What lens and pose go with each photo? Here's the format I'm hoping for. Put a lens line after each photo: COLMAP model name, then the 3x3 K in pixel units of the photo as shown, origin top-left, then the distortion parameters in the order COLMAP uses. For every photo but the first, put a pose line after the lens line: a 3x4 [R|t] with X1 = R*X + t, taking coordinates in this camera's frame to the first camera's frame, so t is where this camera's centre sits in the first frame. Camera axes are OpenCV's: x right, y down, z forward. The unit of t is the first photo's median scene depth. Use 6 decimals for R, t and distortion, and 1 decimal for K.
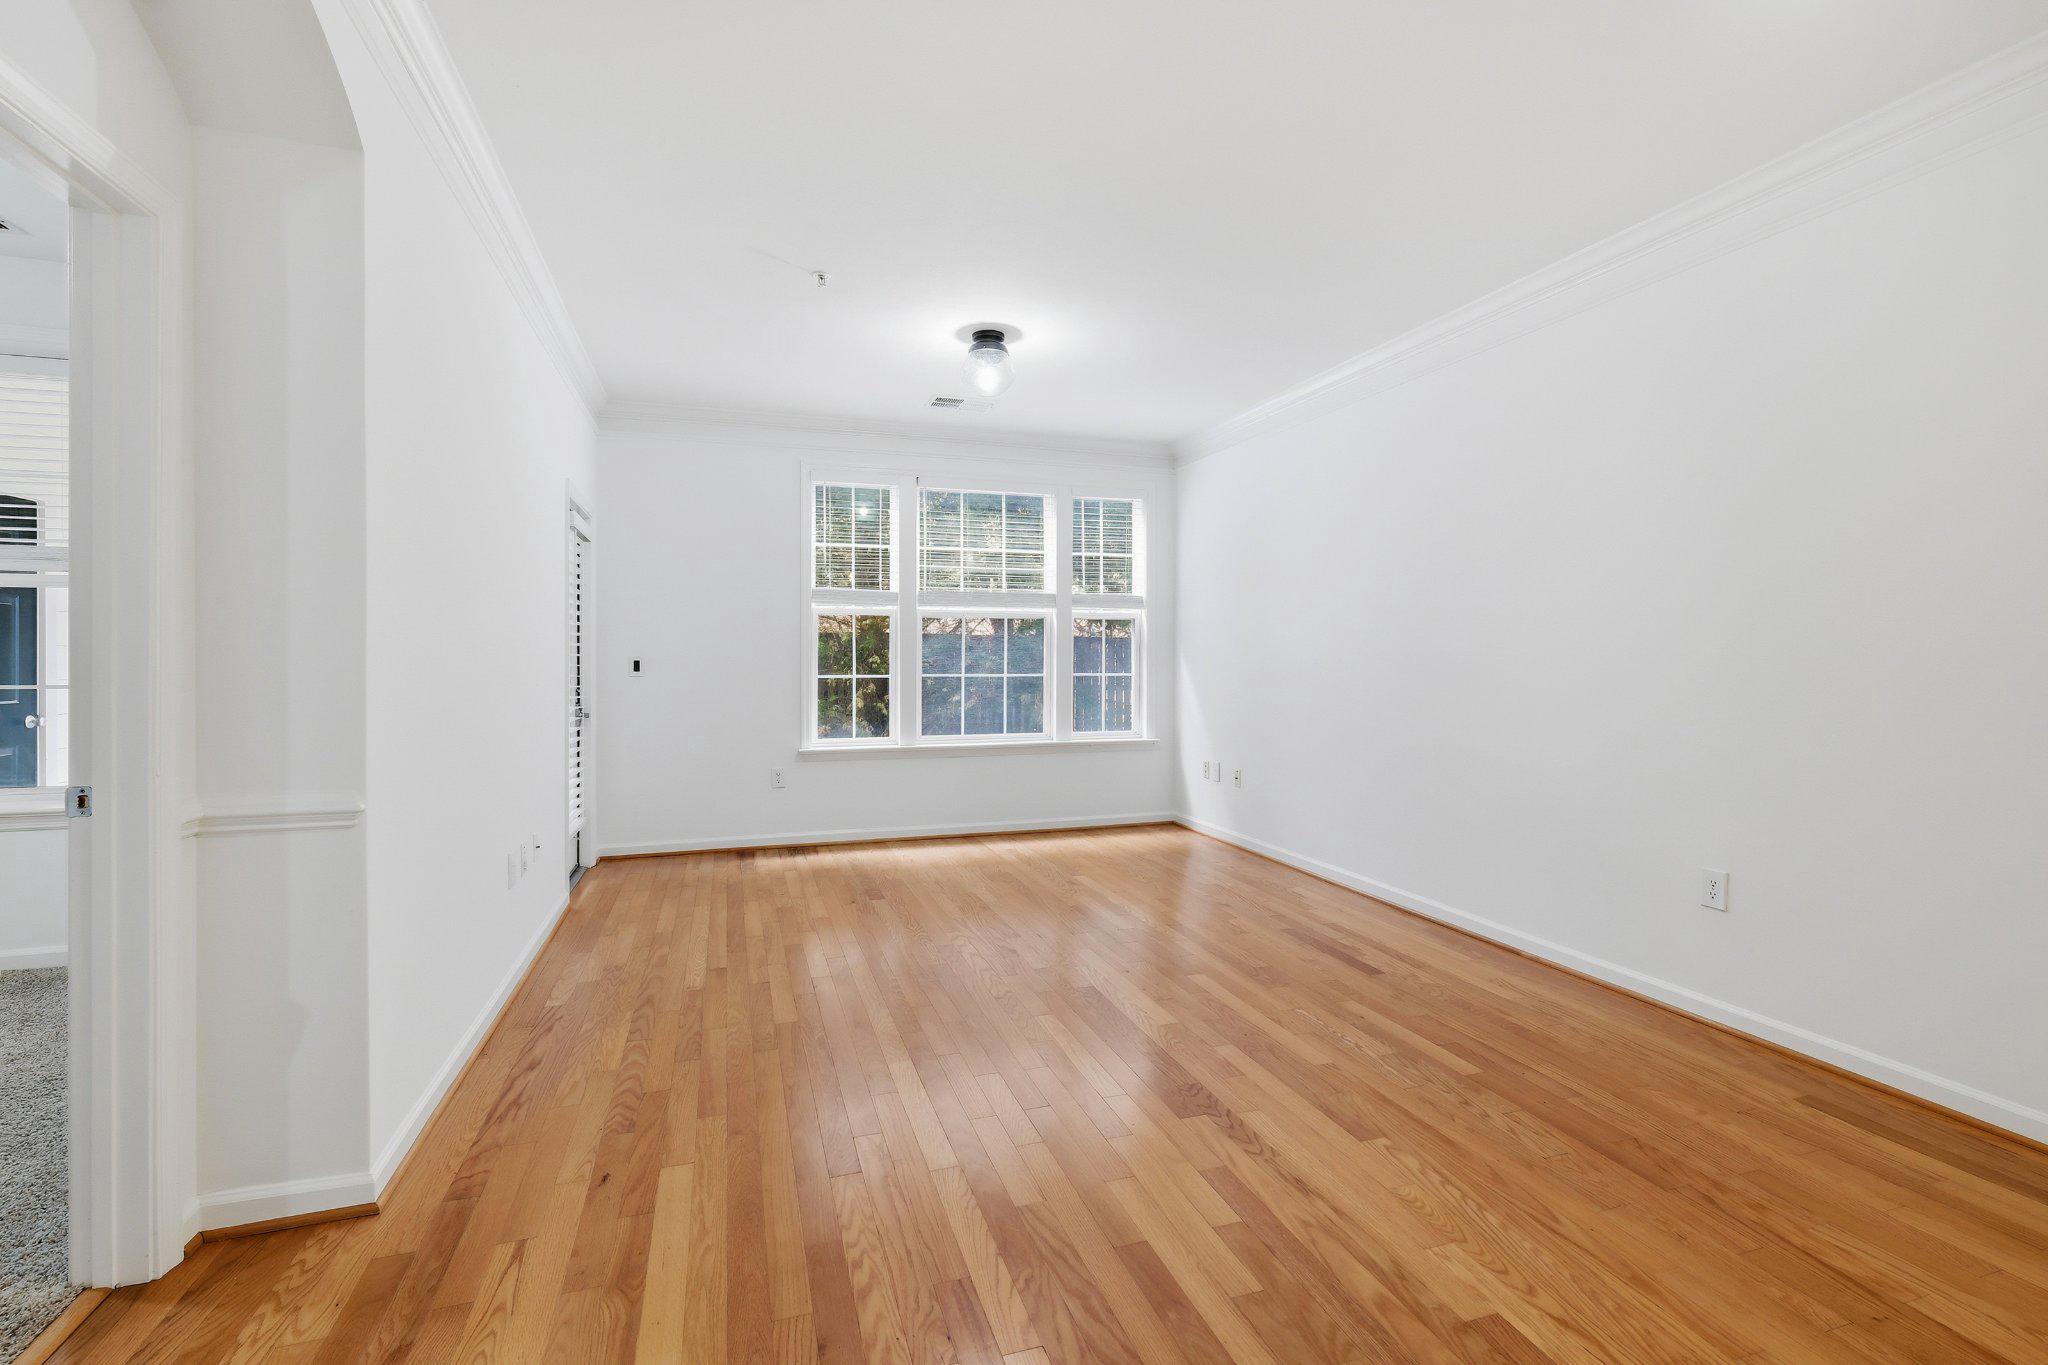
lens RADIAL K [[915.8, 0, 1026.8], [0, 915.8, 664.2], [0, 0, 1]] dist [-0.001547, -0.000015]
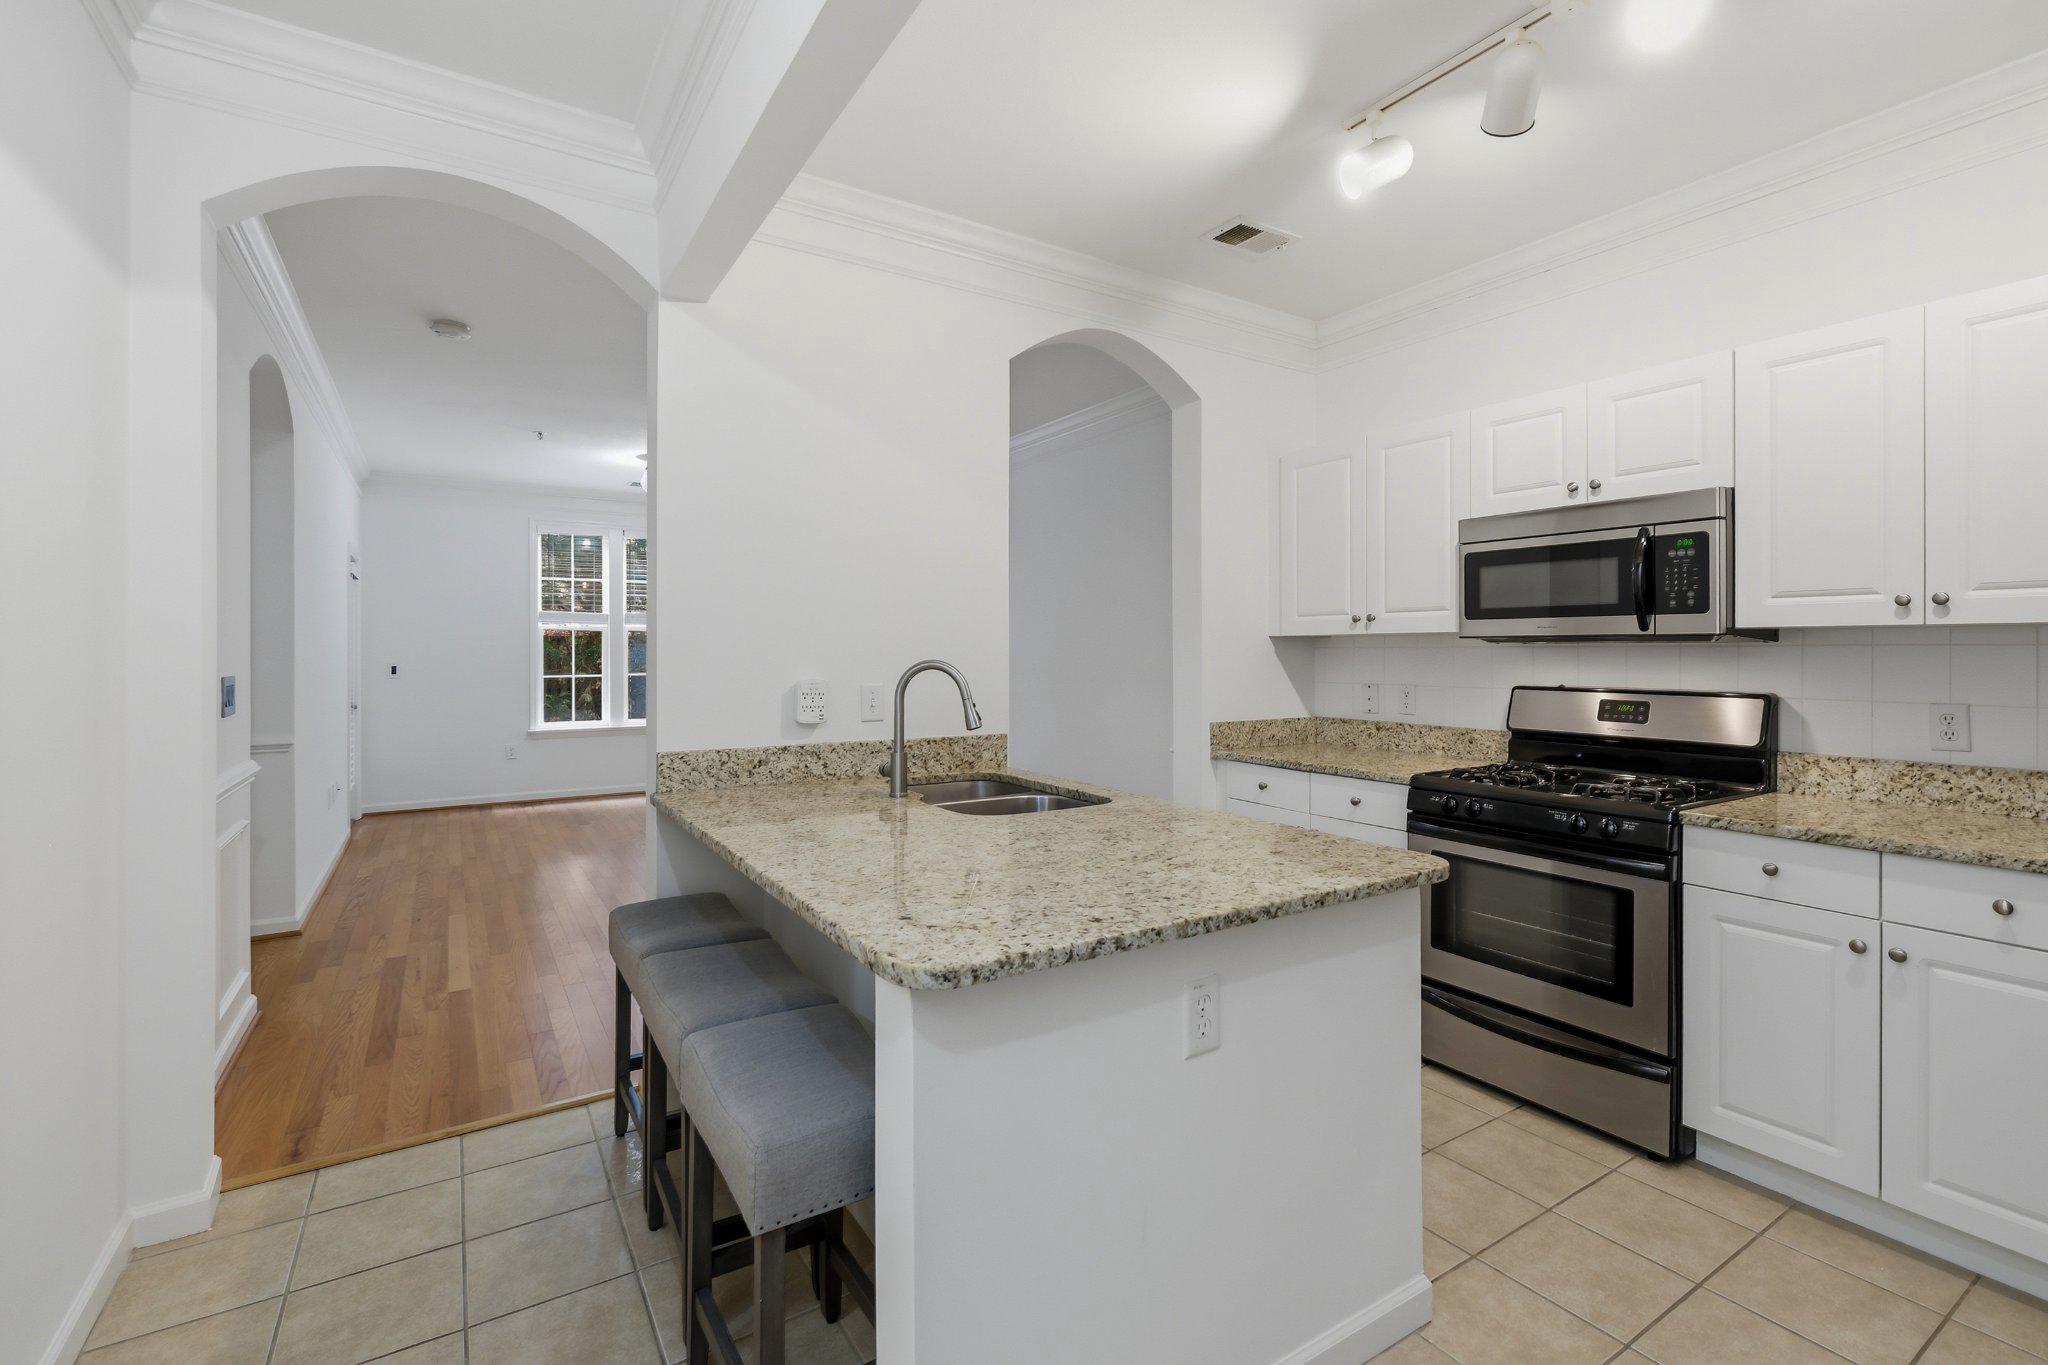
lens RADIAL K [[914.9, 0, 1027.3], [0, 914.9, 653.8], [0, 0, 1]] dist [0.001464, 0.000181]
pose [[0.969318, -0.002803, 0.245792, 0.132644], [0.004278, 0.999976, -0.005470, -0.009614], [-0.245771, 0.006354, 0.969307, -0.488126]]
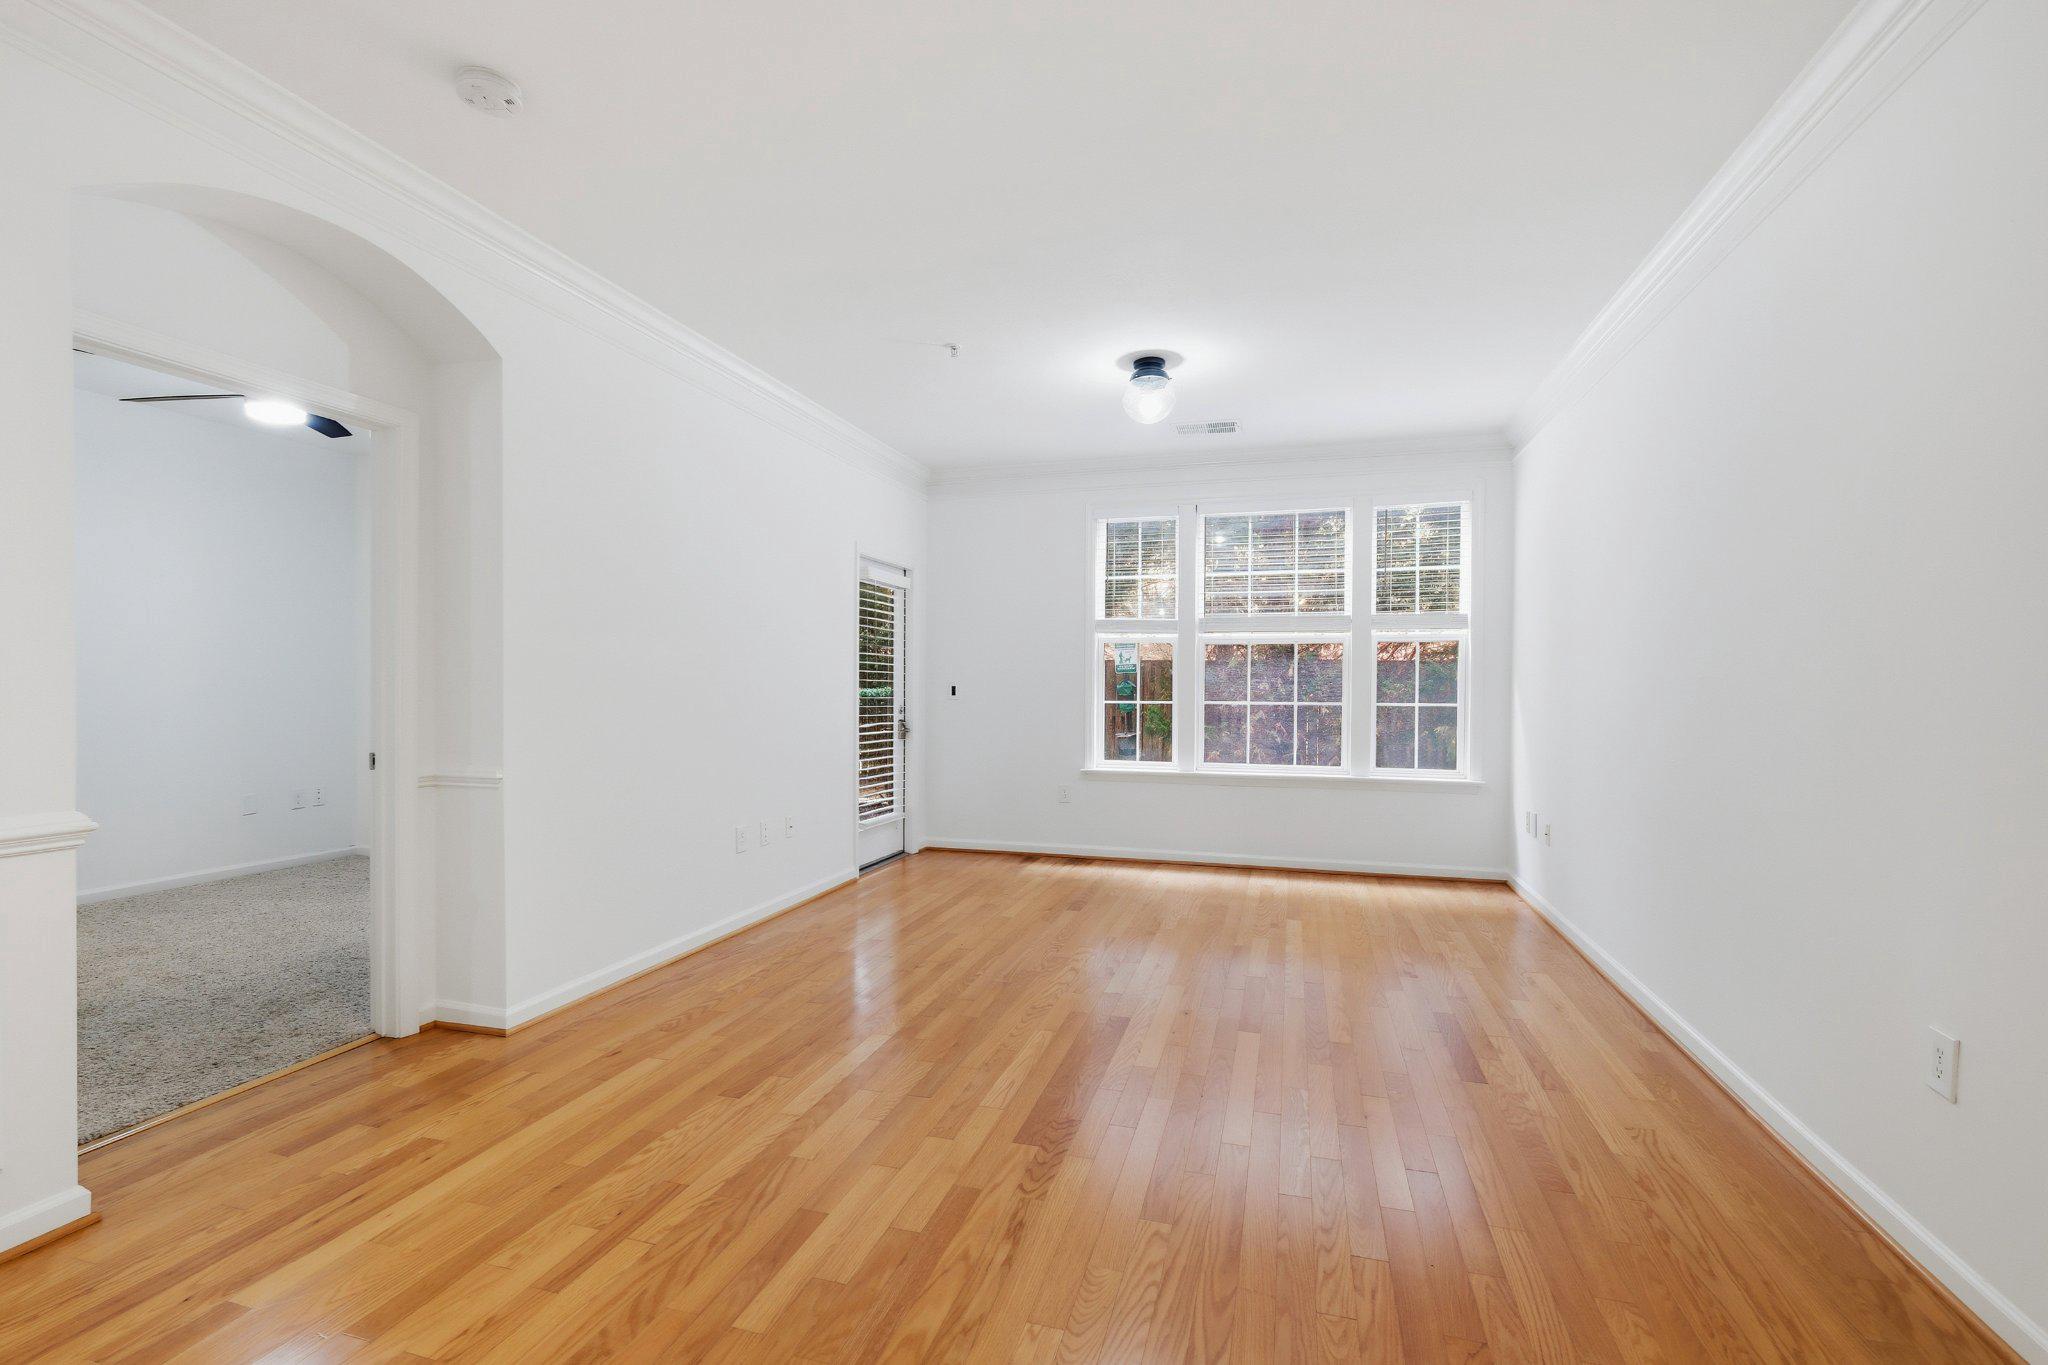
lens RADIAL K [[903.6, 0, 1031.8], [0, 903.6, 699.8], [0, 0, 1]] dist [-0.003115, -0.000005]
pose [[0.824432, 0.013367, -0.565803, 0.298793], [-0.008441, 0.999900, 0.011322, -0.000437], [0.565898, -0.004558, 0.824463, 0.079250]]
